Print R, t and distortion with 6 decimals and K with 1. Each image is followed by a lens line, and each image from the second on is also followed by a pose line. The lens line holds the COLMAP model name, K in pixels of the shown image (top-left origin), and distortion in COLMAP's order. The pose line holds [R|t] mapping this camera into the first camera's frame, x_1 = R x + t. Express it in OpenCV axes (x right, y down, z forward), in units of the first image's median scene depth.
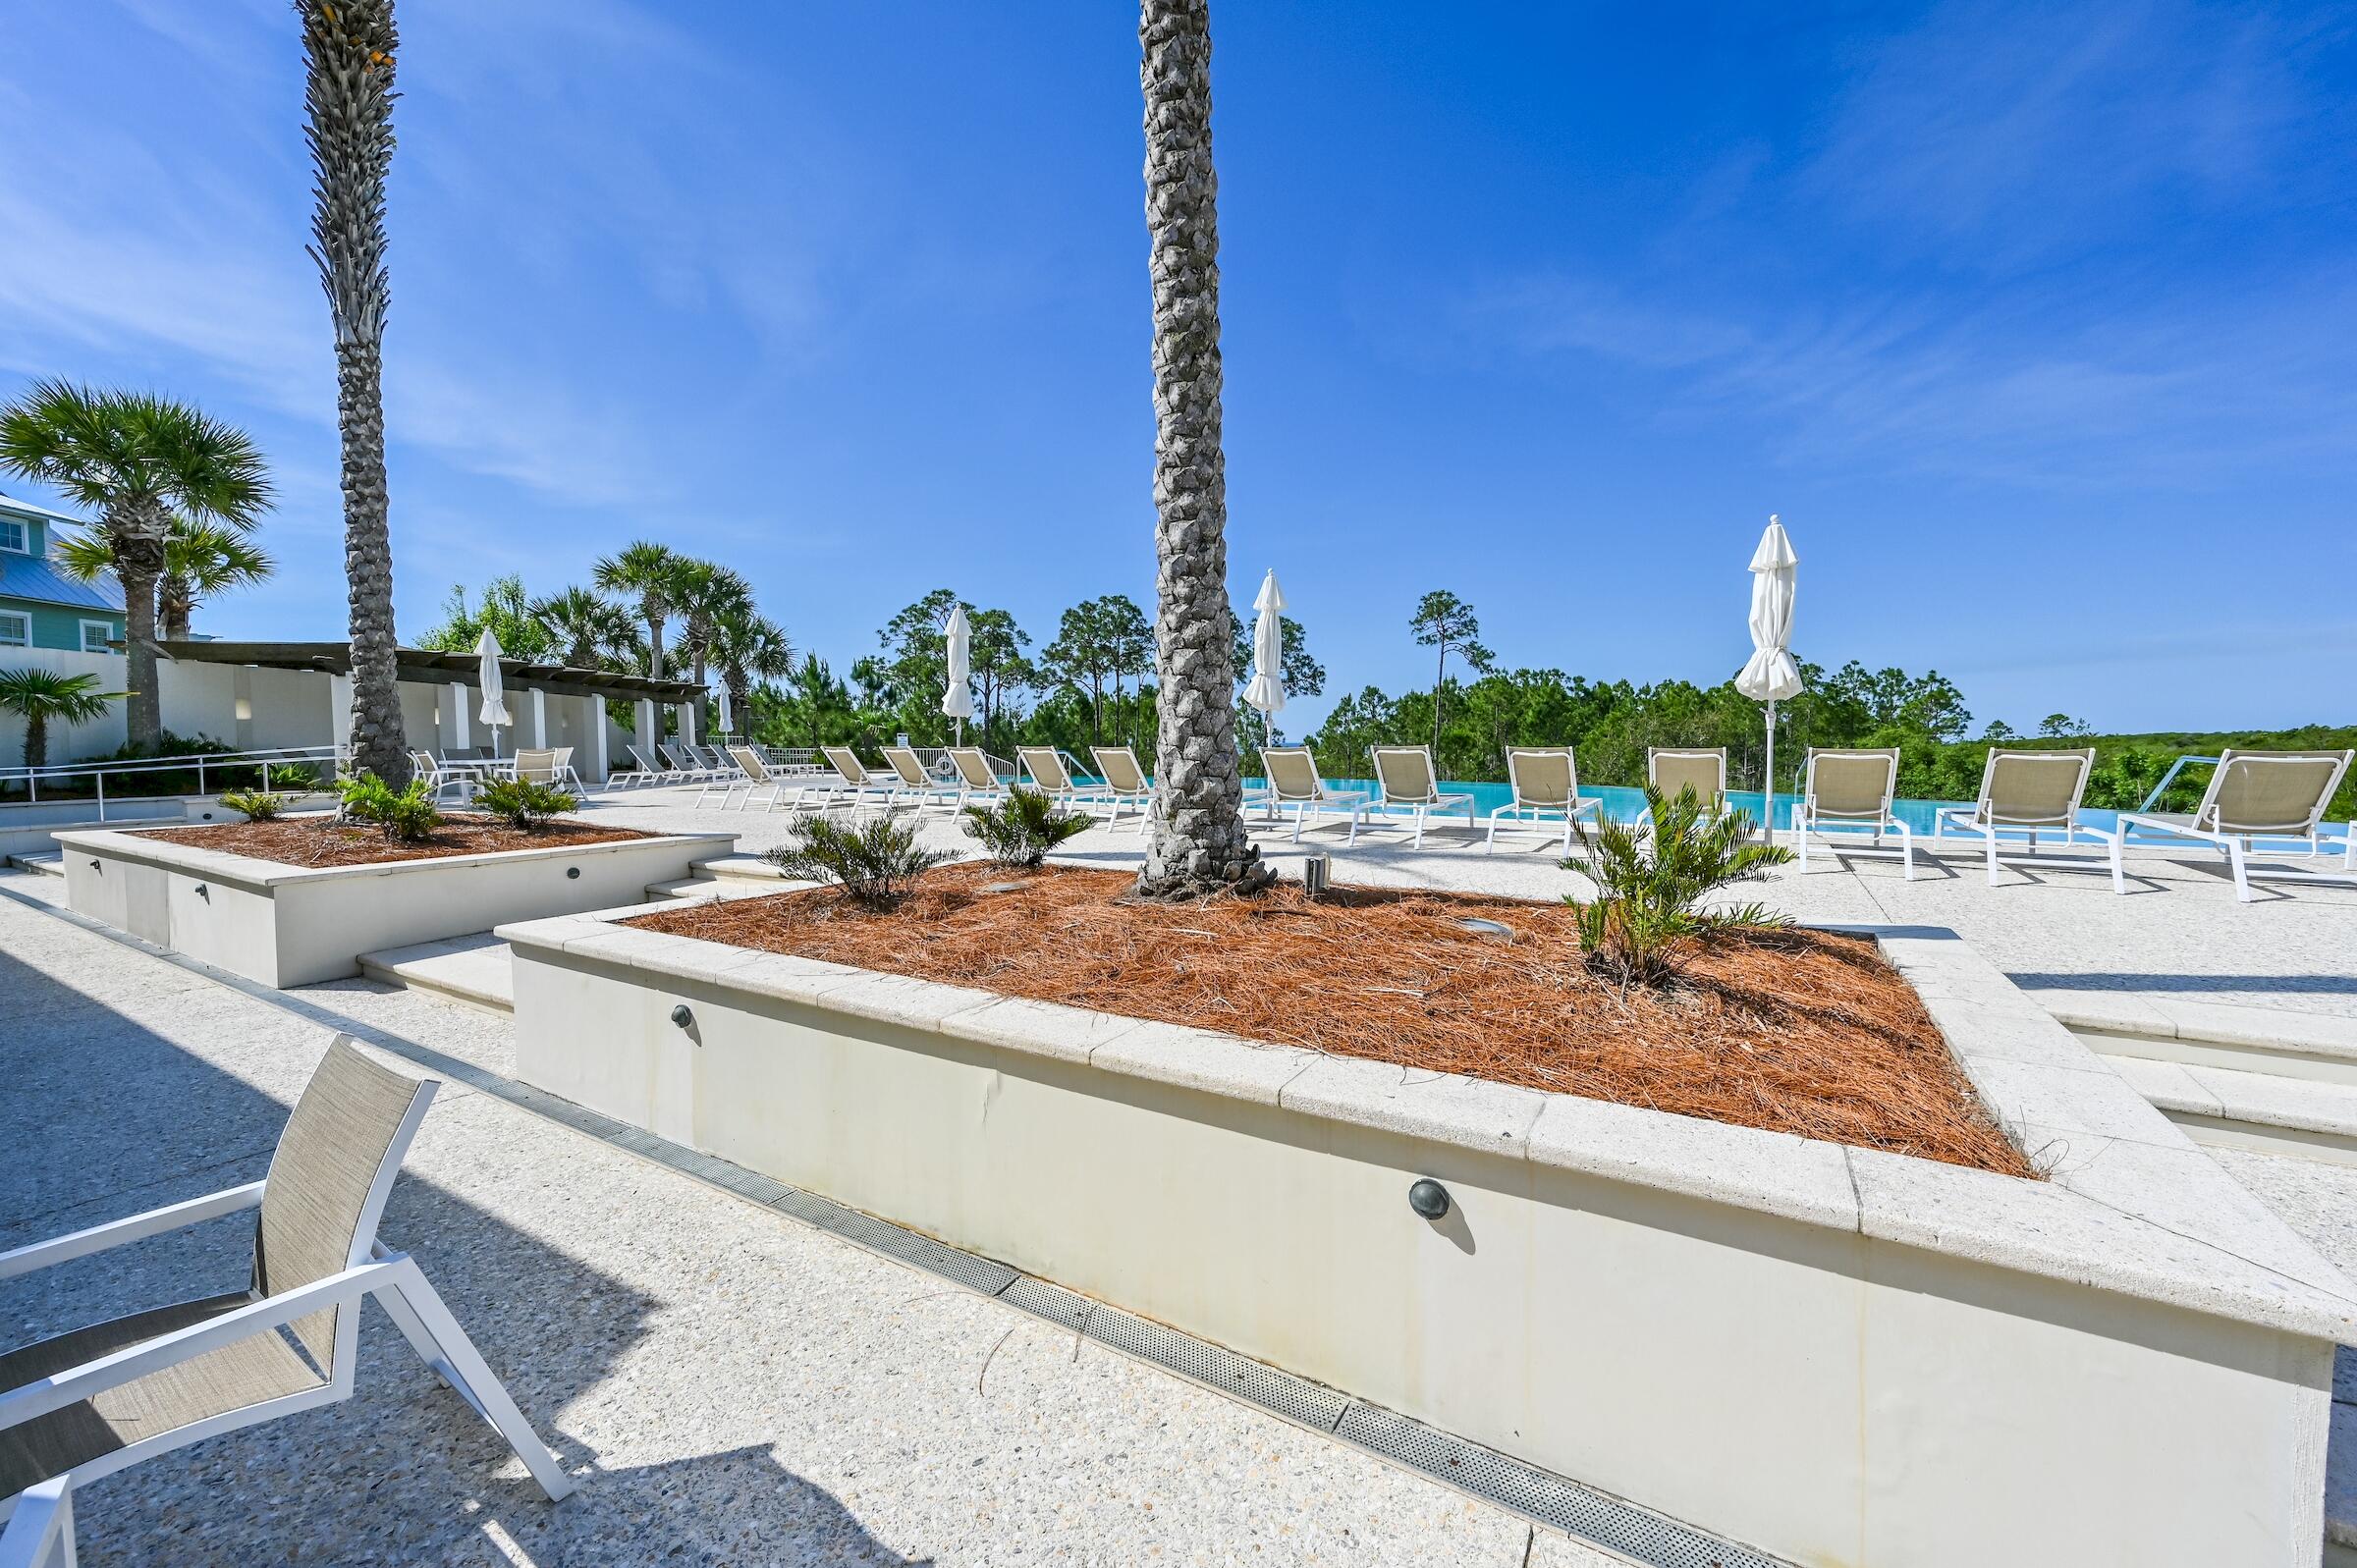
lens RADIAL K [[924.7, 0, 1178.5], [0, 924.7, 784.0], [0, 0, 1]] dist [-0.000443, -0.000195]
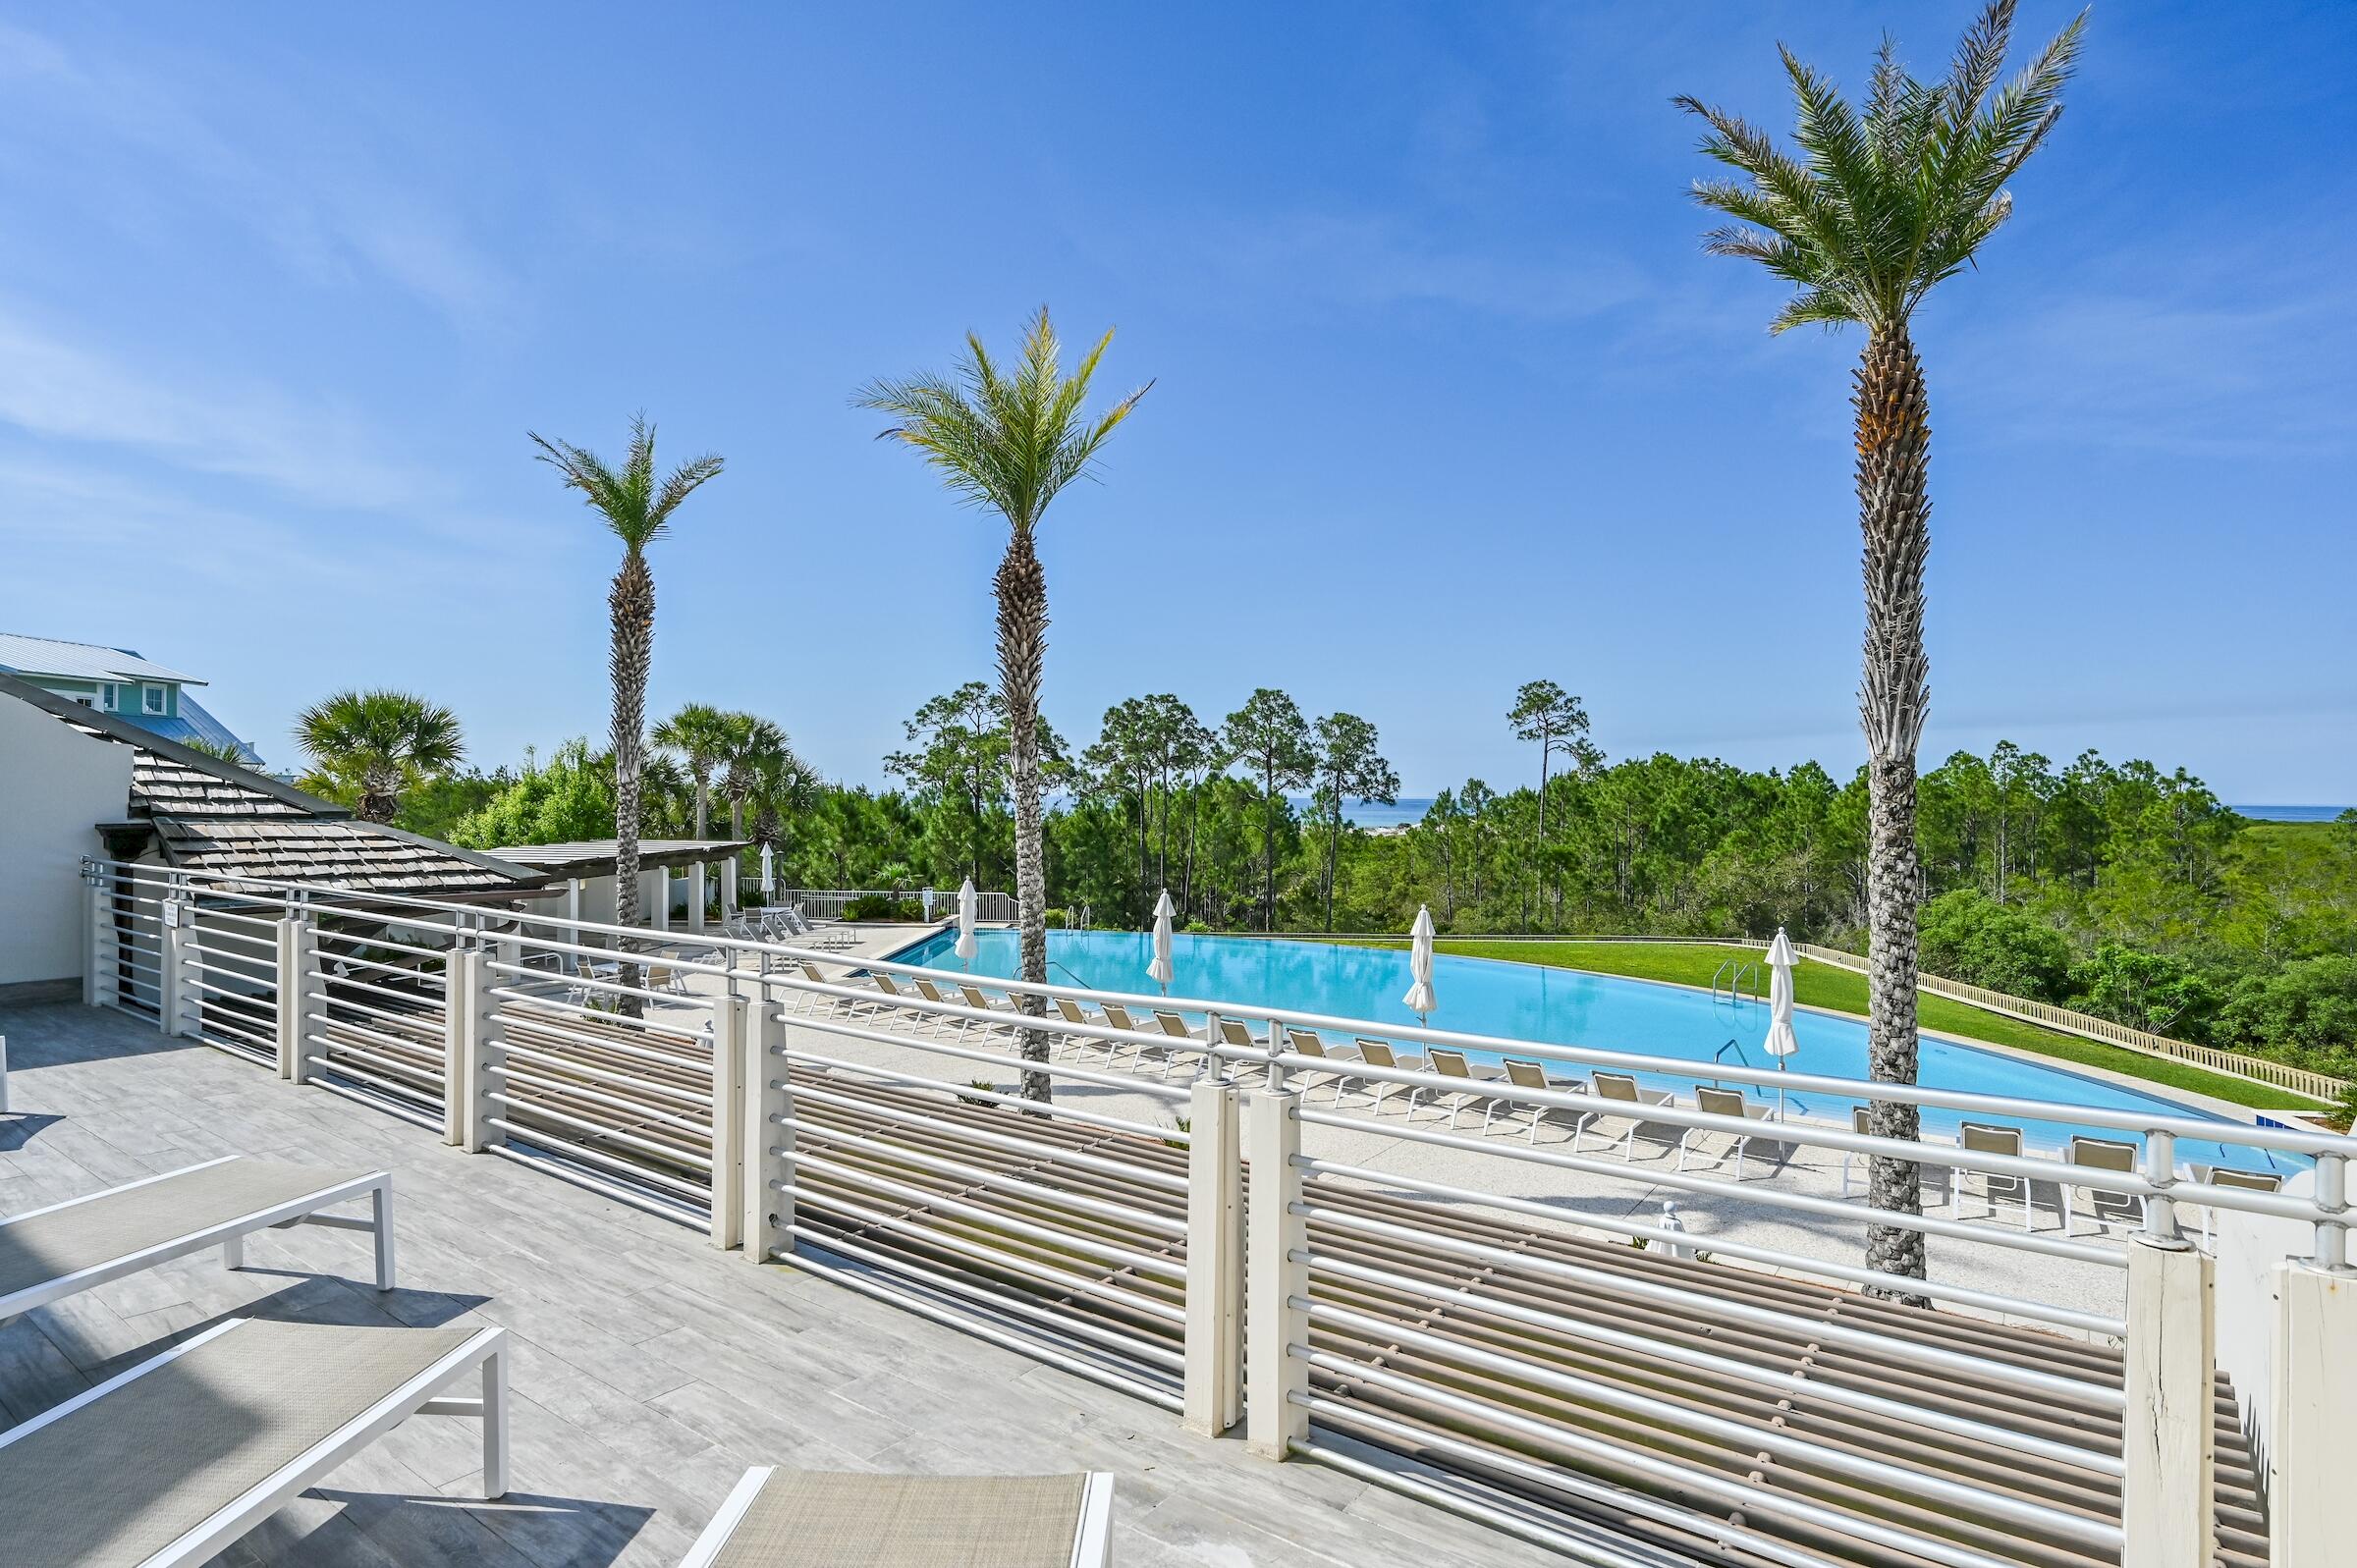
lens RADIAL K [[1224.2, 0, 1172.7], [0, 1224.2, 790.8], [0, 0, 1]] dist [-0.003599, -0.000901]
pose [[0.995628, 0.008613, -0.093008, 0.052291], [-0.013086, 0.998781, -0.047596, -0.052152], [0.092484, 0.048605, 0.994527, -0.177535]]
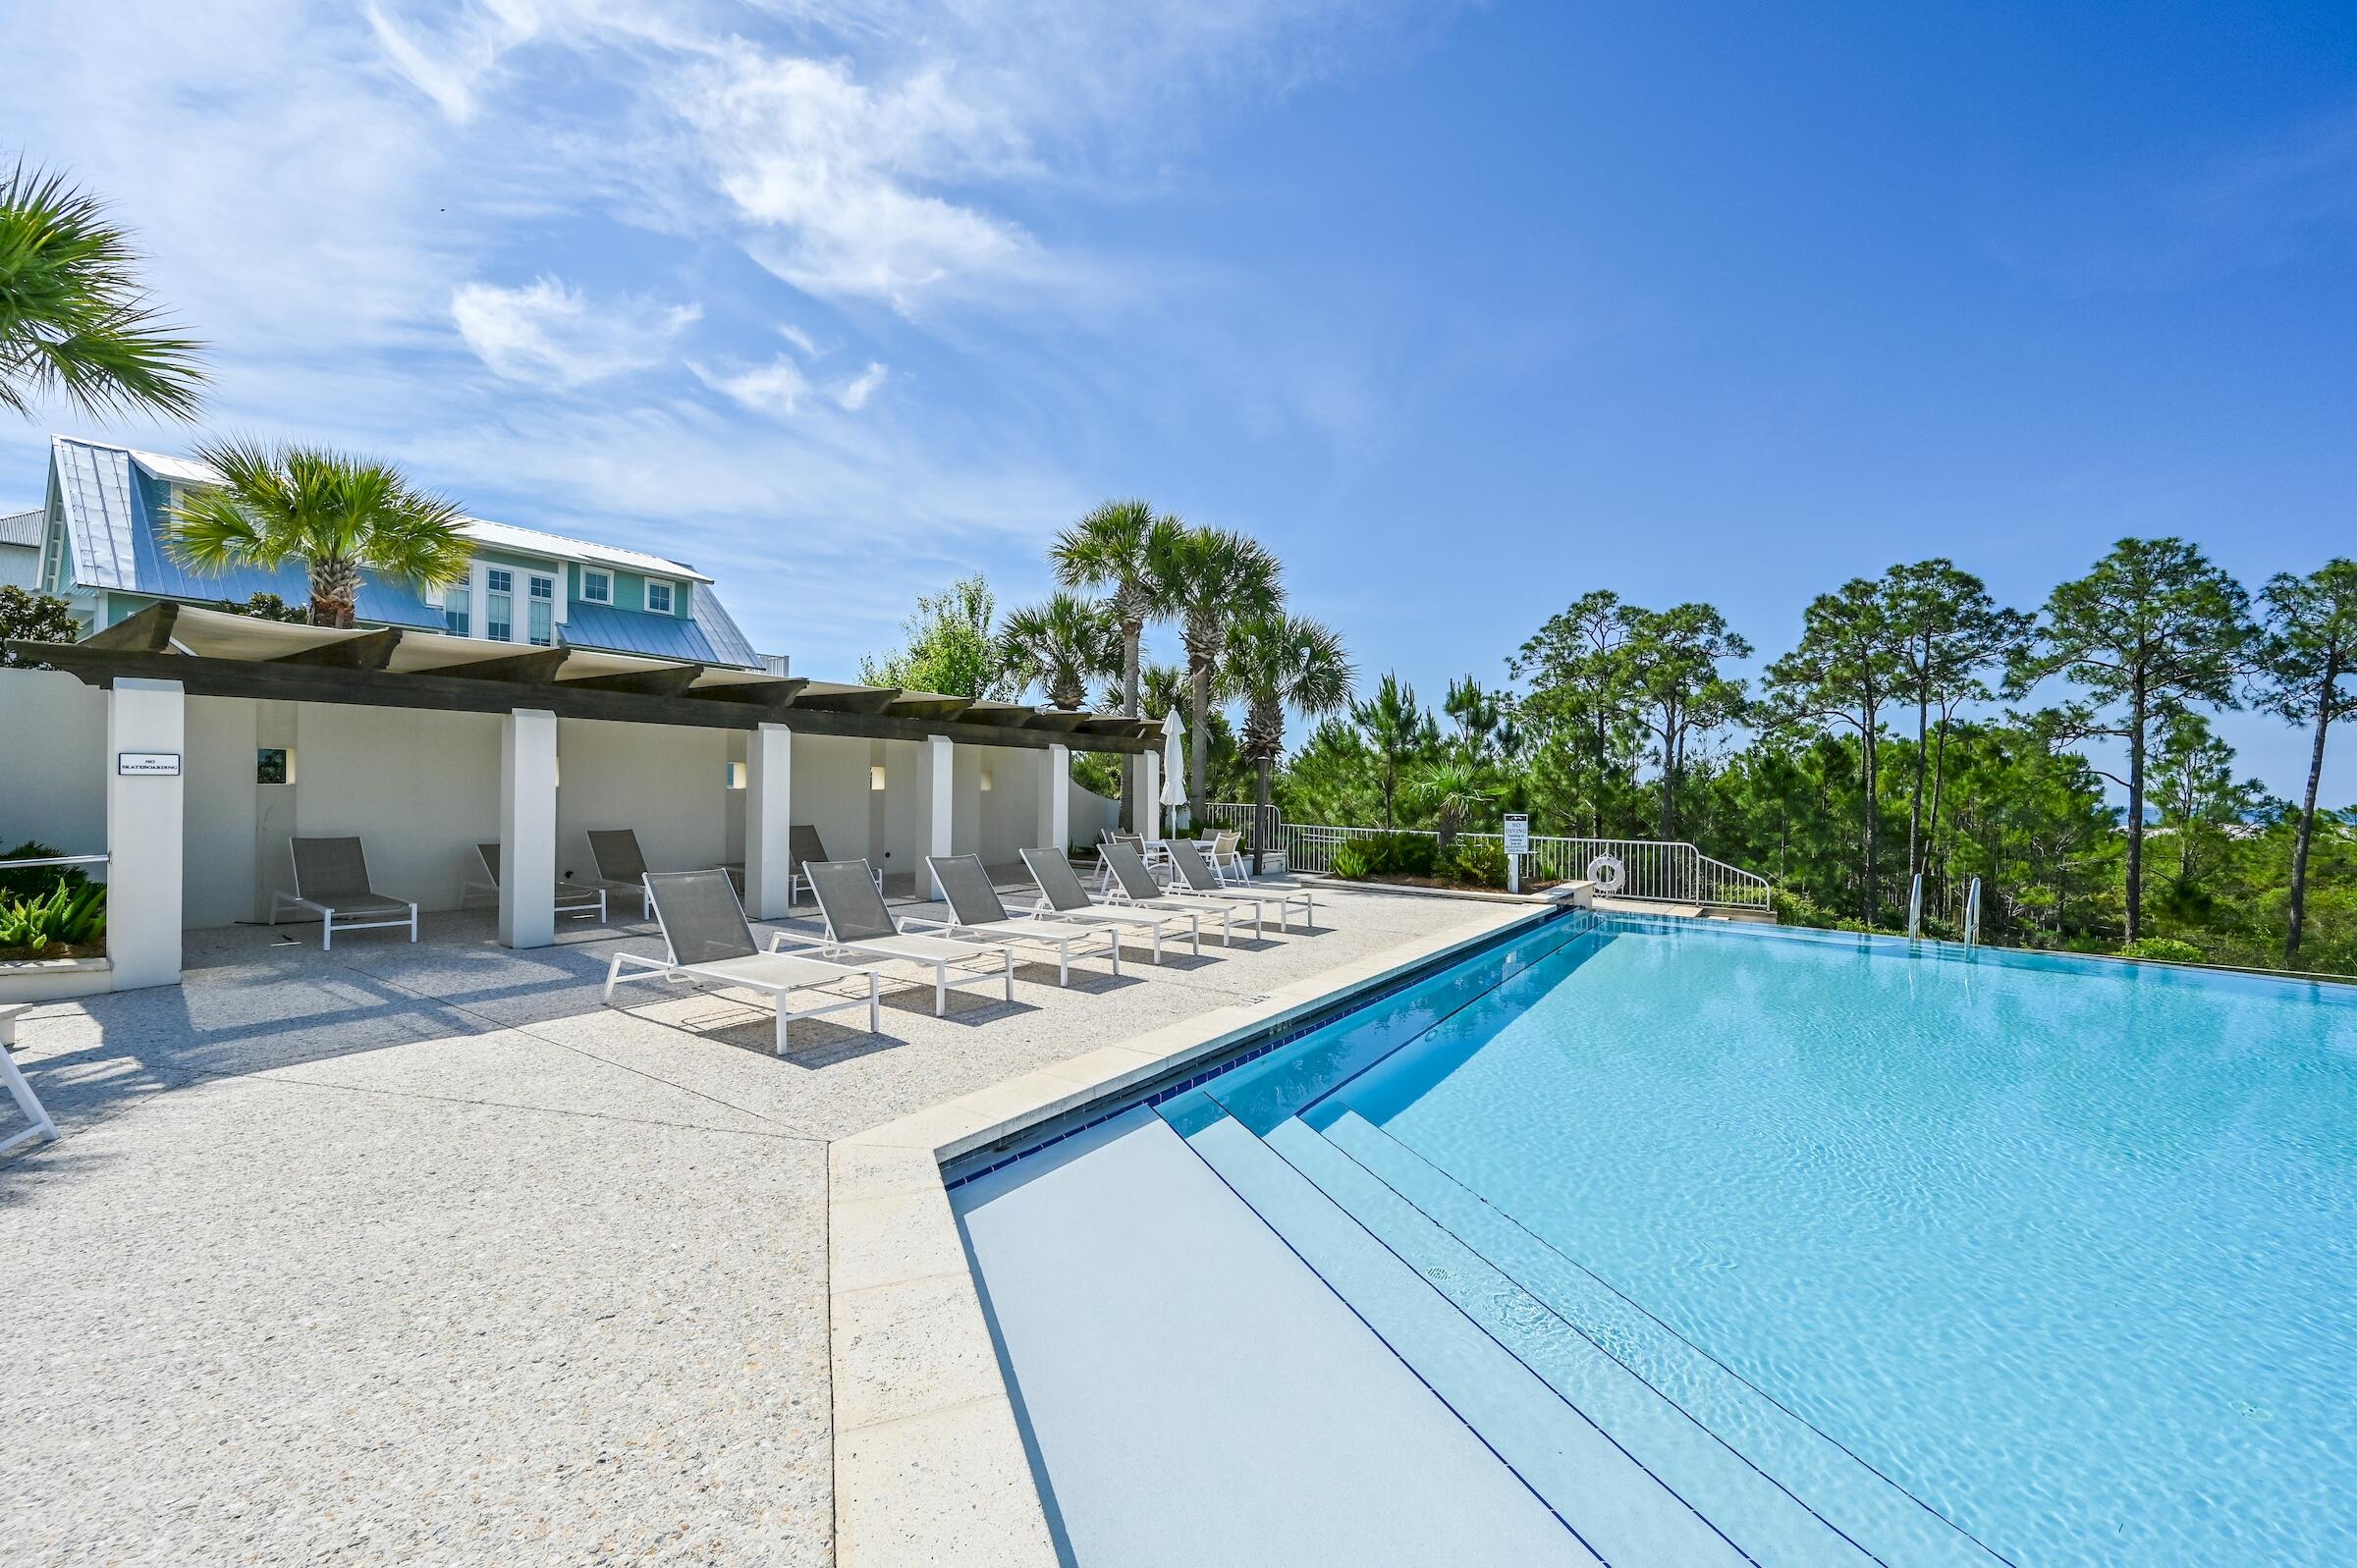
lens RADIAL K [[924.7, 0, 1178.5], [0, 924.7, 784.0], [0, 0, 1]] dist [-0.000443, -0.000195]
pose [[0.787602, 0.013808, -0.616030, -0.075999], [-0.047975, 0.998088, -0.038964, -0.022381], [0.614314, 0.060242, 0.786758, 0.274573]]
